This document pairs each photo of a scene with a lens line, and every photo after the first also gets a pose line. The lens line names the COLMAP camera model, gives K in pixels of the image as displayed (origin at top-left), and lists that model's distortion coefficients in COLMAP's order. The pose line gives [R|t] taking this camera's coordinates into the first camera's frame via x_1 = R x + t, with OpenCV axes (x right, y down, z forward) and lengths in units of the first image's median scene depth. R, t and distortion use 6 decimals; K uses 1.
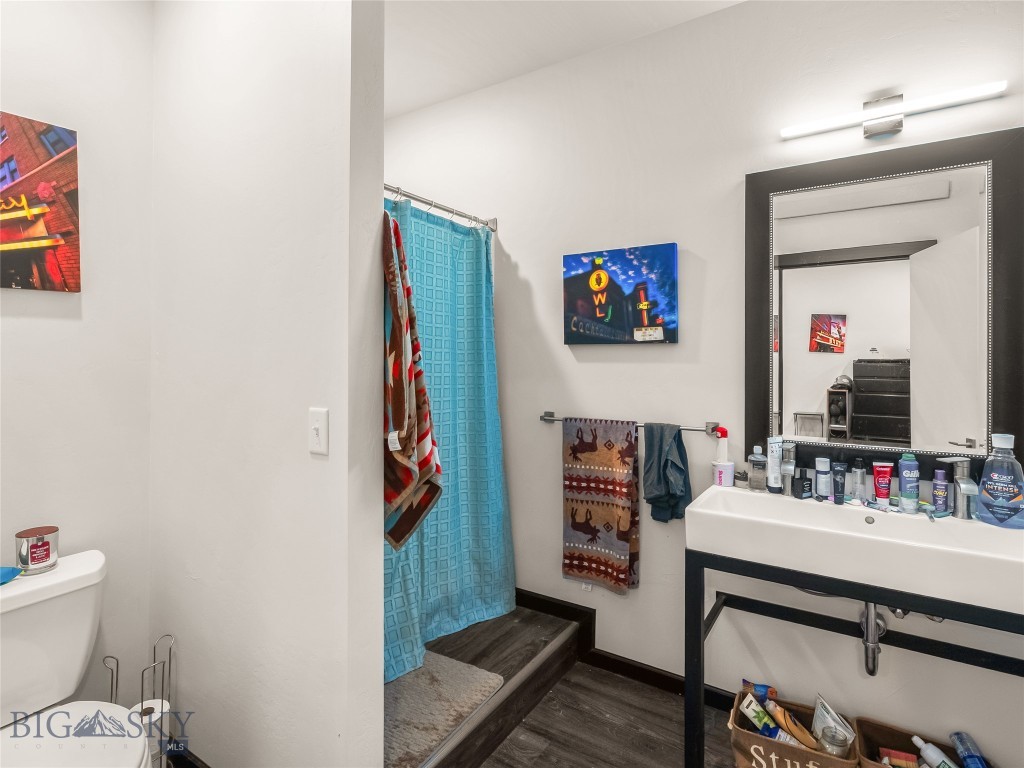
lens RADIAL K [[529.4, 0, 510.7], [0, 529.4, 354.2], [0, 0, 1]] dist [0.000525, 0.000115]
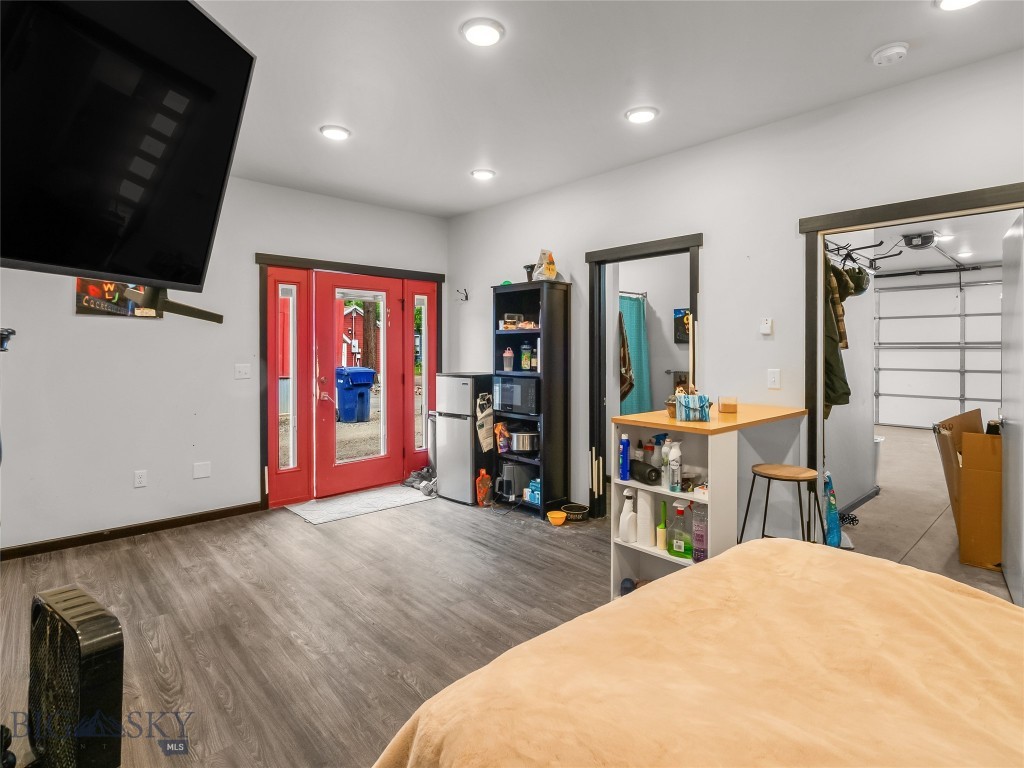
lens RADIAL K [[529.4, 0, 510.7], [0, 529.4, 354.2], [0, 0, 1]] dist [0.000525, 0.000115]
pose [[0.967766, -0.003368, -0.251827, -0.031195], [0.008743, 0.999757, 0.020230, -0.035445], [0.251698, -0.021780, 0.967561, -2.438058]]
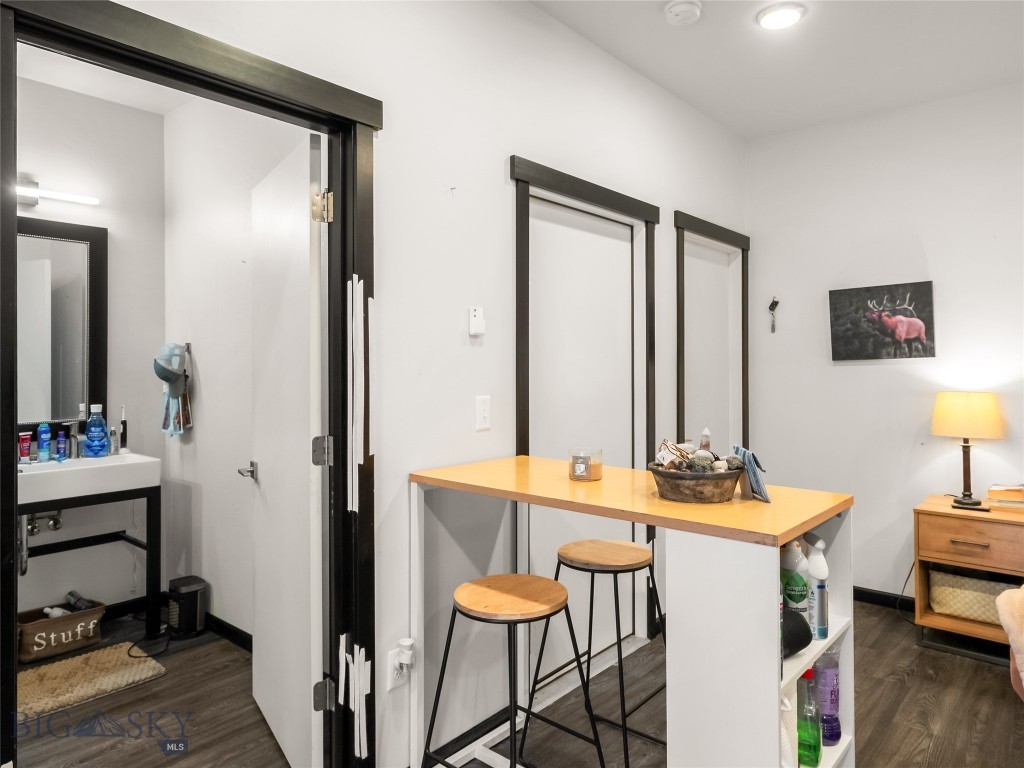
lens RADIAL K [[666.1, 0, 513.0], [0, 666.1, 361.8], [0, 0, 1]] dist [0.004204, -0.000053]
pose [[0.137806, -0.005398, 0.990444, -0.970187], [-0.010671, 0.999919, 0.006934, -0.016448], [-0.990402, -0.011524, 0.137737, -0.601953]]
